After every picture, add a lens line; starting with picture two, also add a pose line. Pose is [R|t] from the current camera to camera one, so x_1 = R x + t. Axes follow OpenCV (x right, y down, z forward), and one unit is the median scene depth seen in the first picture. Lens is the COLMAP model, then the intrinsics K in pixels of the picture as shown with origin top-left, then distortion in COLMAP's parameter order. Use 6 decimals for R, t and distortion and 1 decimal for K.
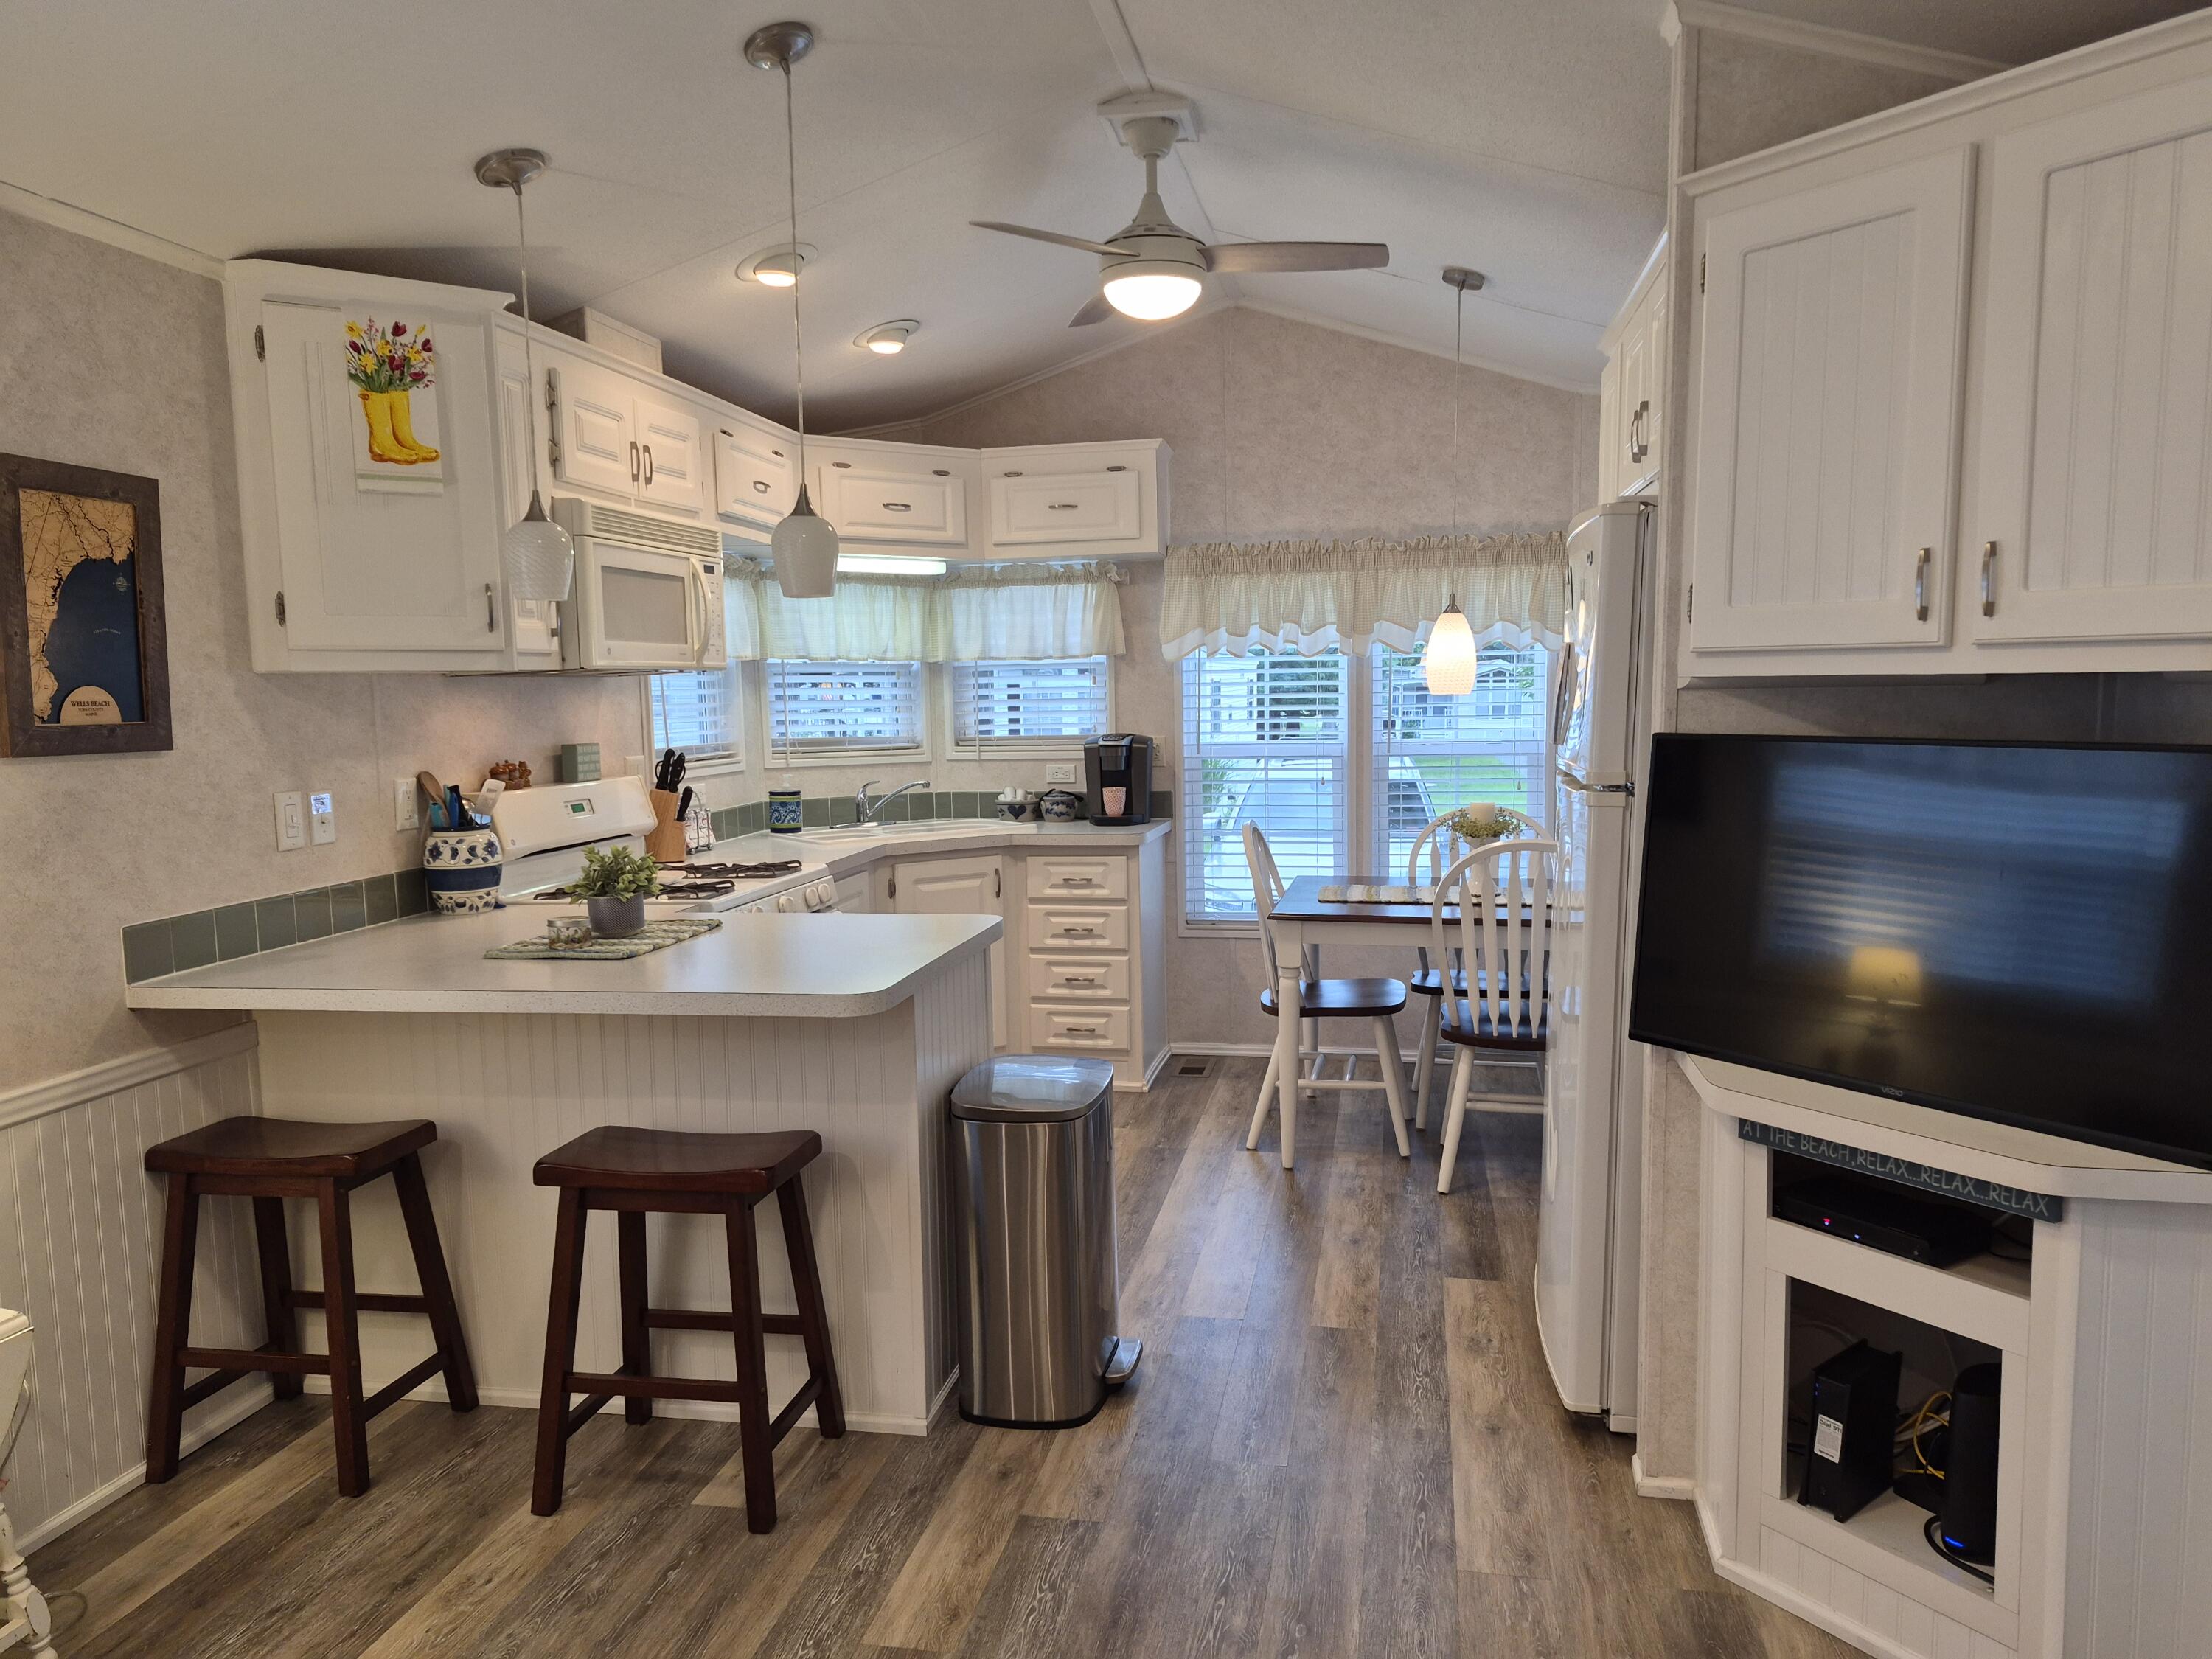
lens RADIAL K [[1511.6, 0, 1103.2], [0, 1511.6, 843.1], [0, 0, 1]] dist [0.120797, -0.170277]
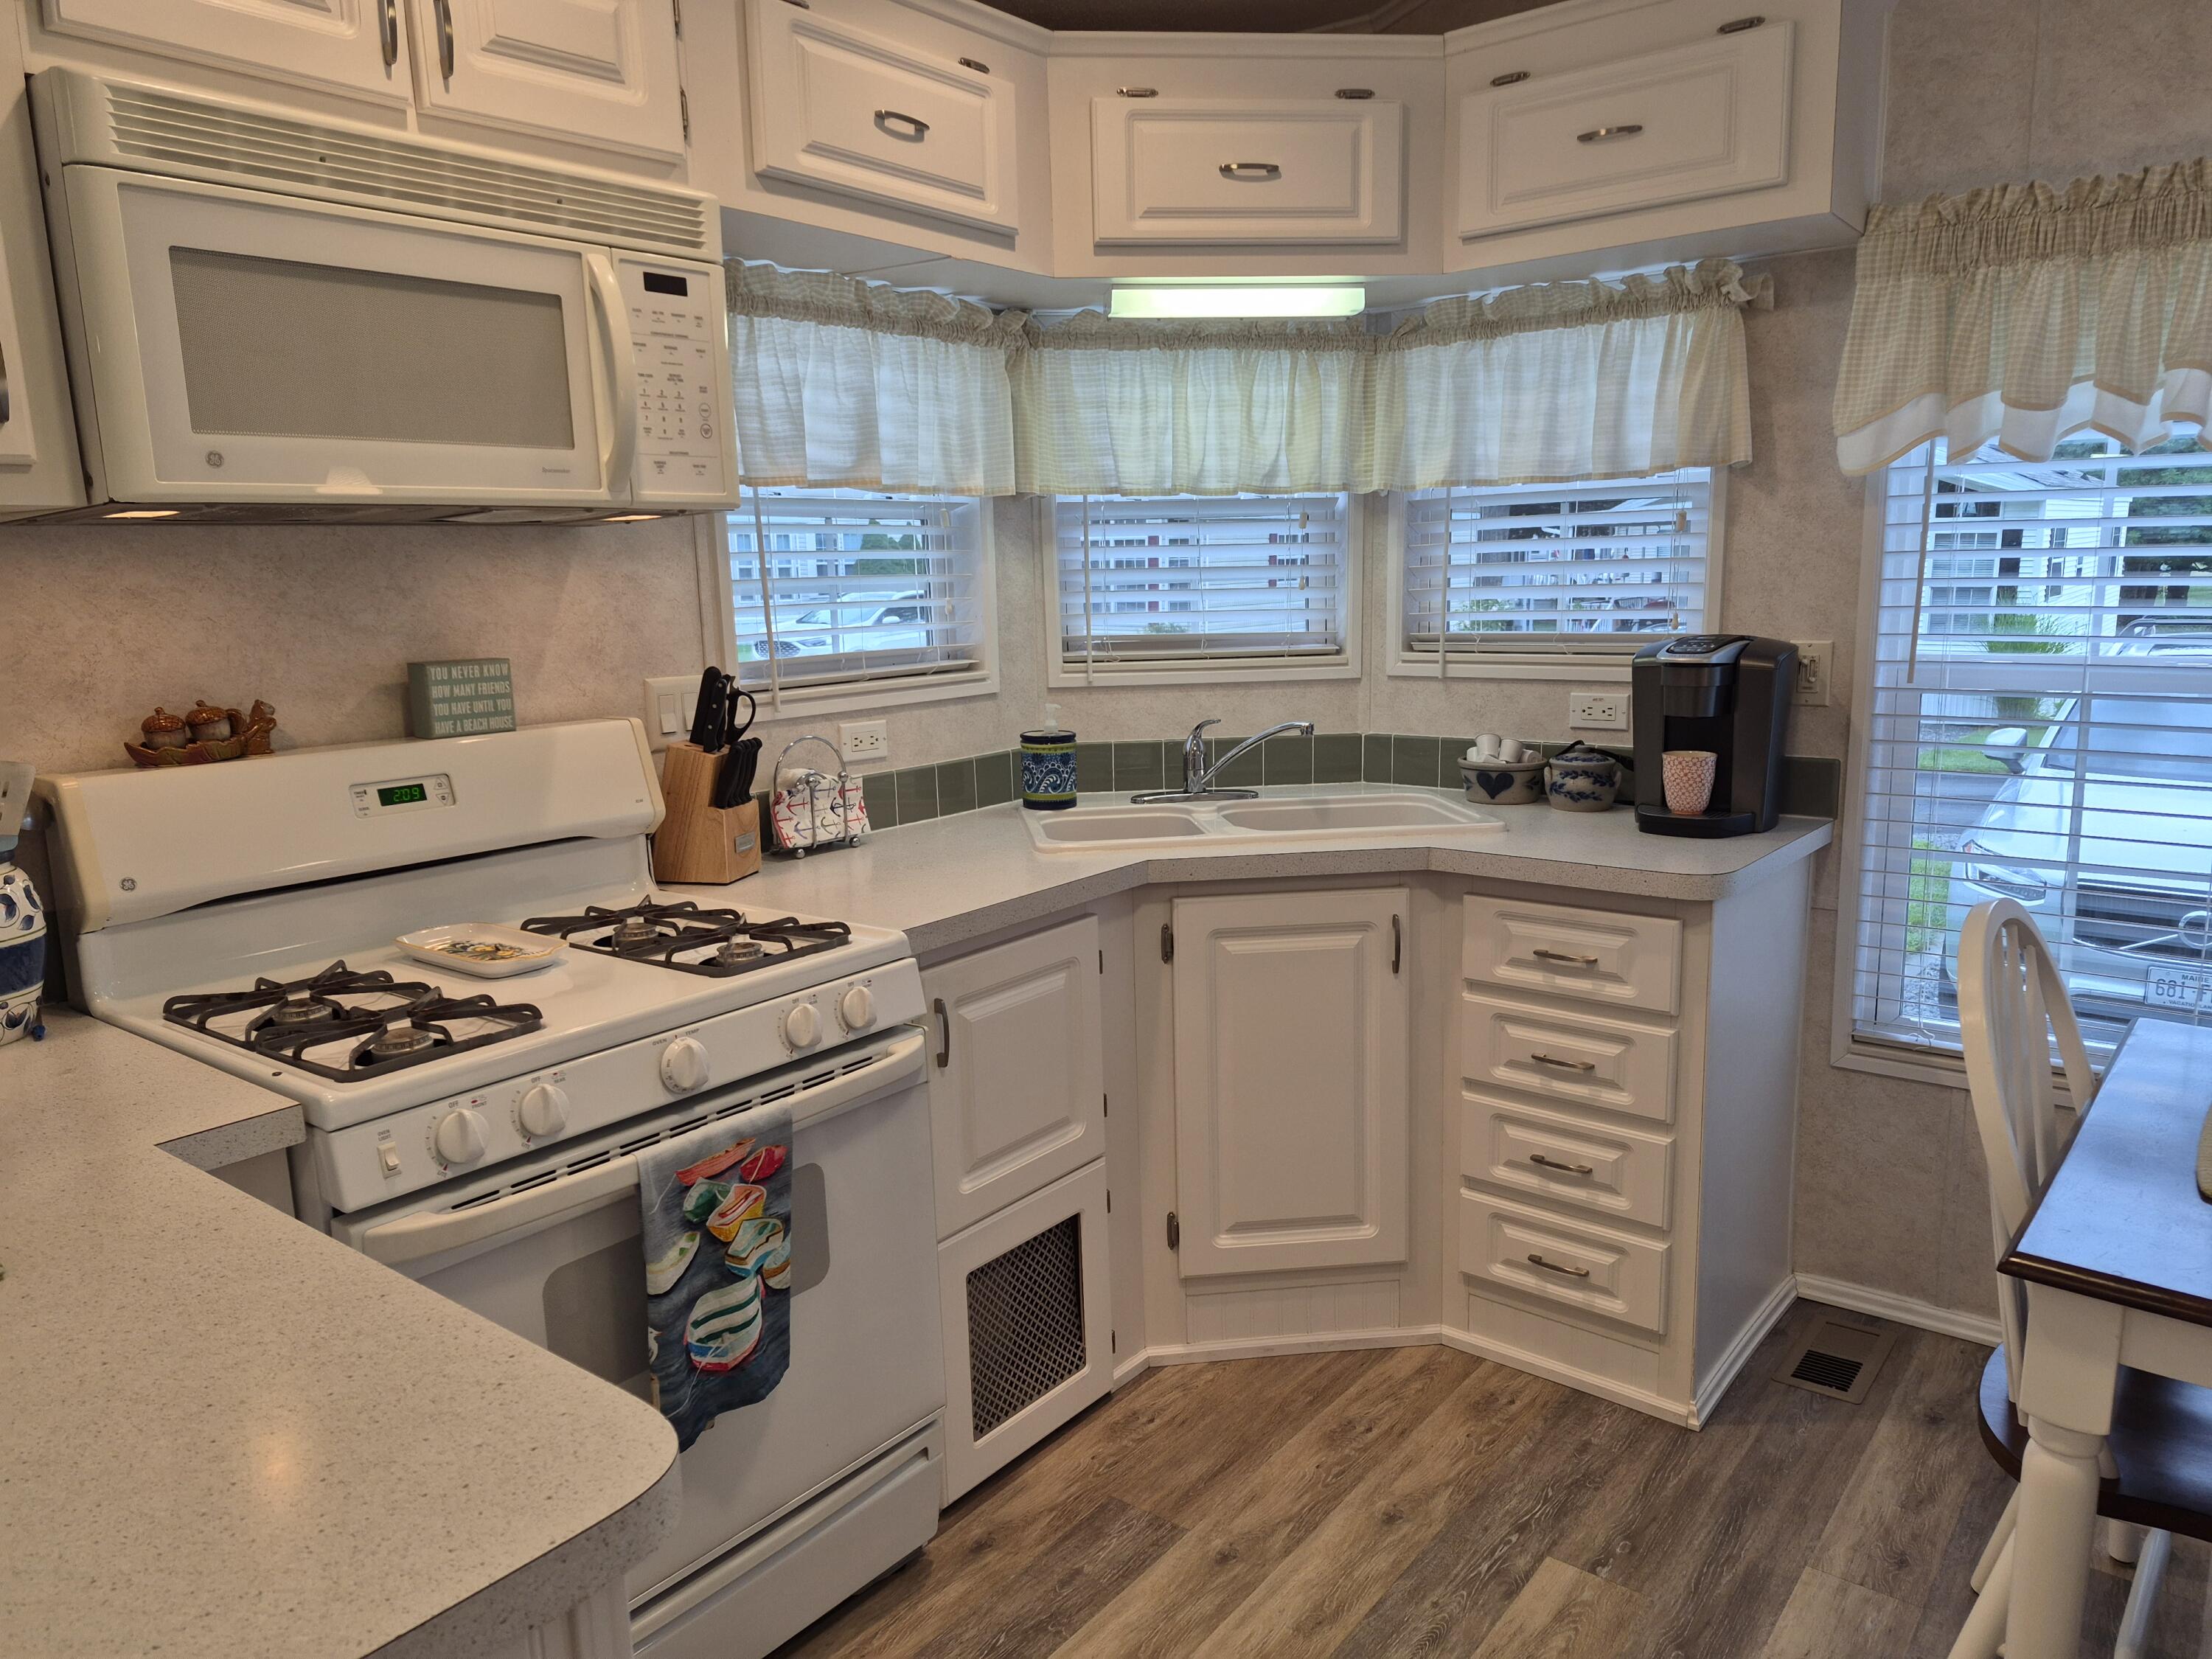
lens RADIAL K [[1534.1, 0, 1117.2], [0, 1534.1, 839.9], [0, 0, 1]] dist [0.085575, -0.083362]
pose [[0.891871, 0.080005, -0.445158, 0.064920], [-0.040062, 0.994336, 0.098439, -0.050183], [0.450513, -0.069961, 0.890025, 0.489454]]
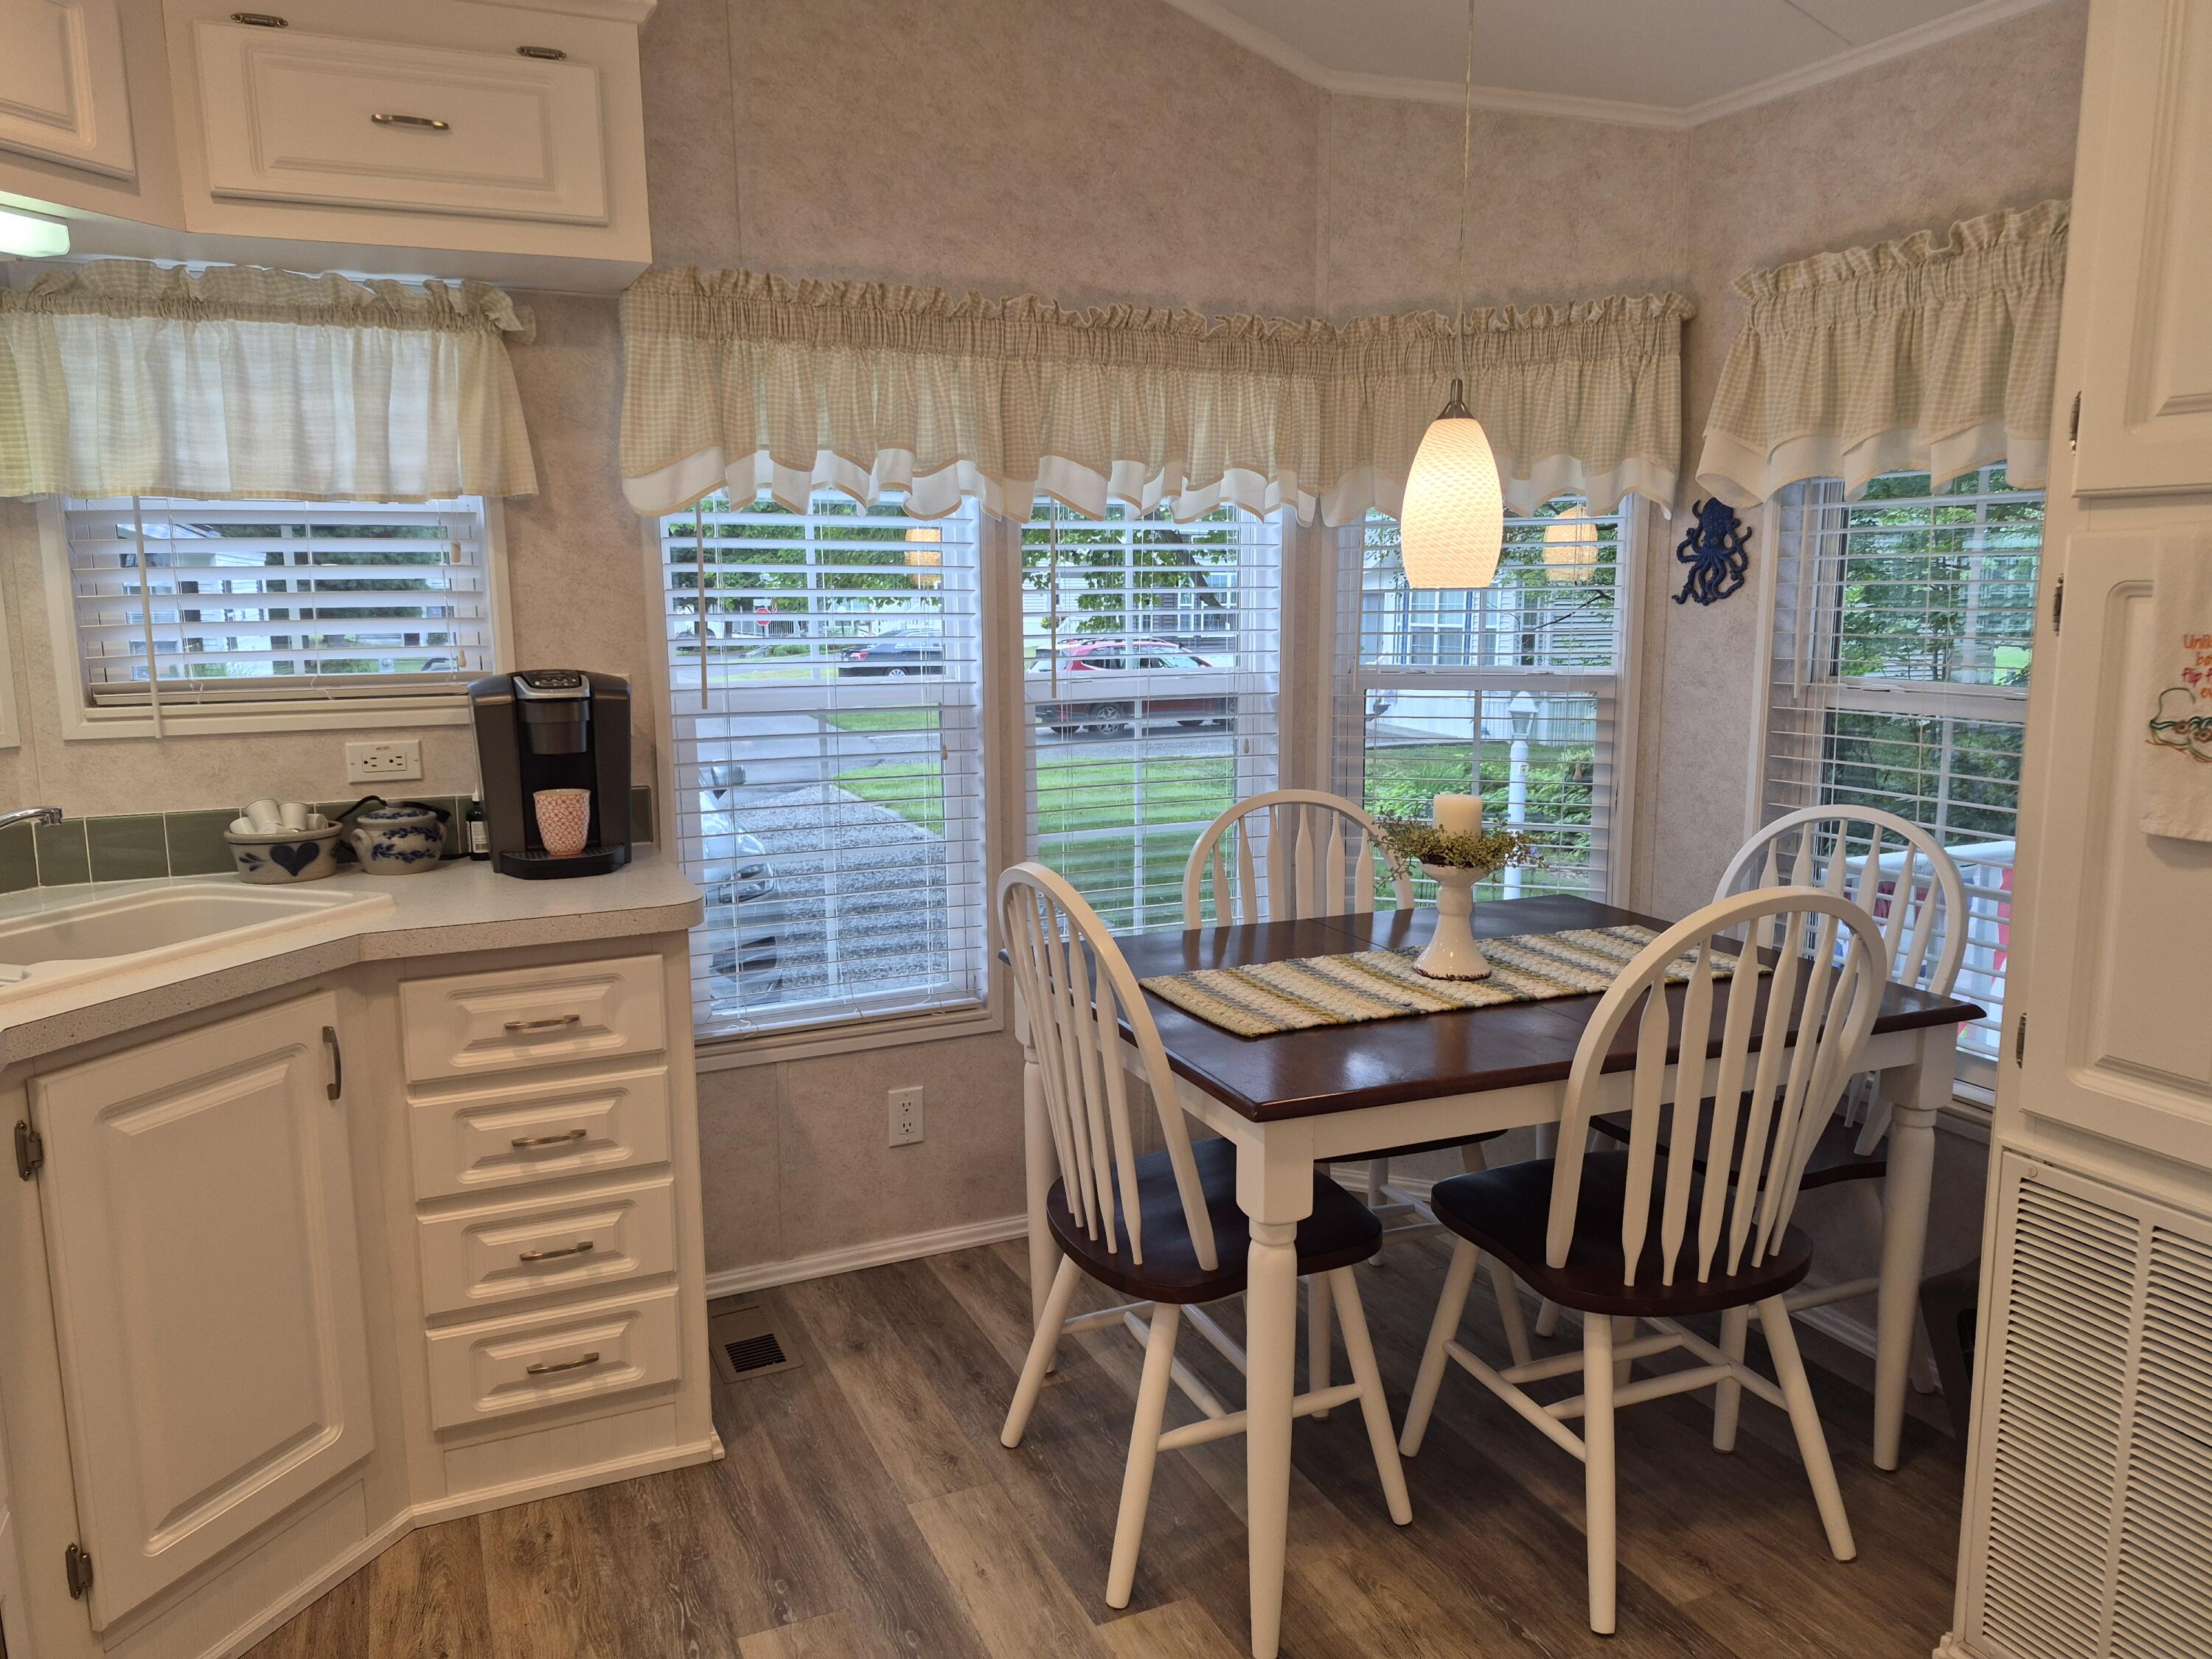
lens RADIAL K [[1530.4, 0, 1105.0], [0, 1530.4, 821.6], [0, 0, 1]] dist [0.063799, -0.065063]
pose [[0.815161, -0.077195, 0.574068, -0.124935], [0.052621, 0.996851, 0.059326, -0.046475], [-0.576839, -0.018152, 0.816656, 0.529067]]
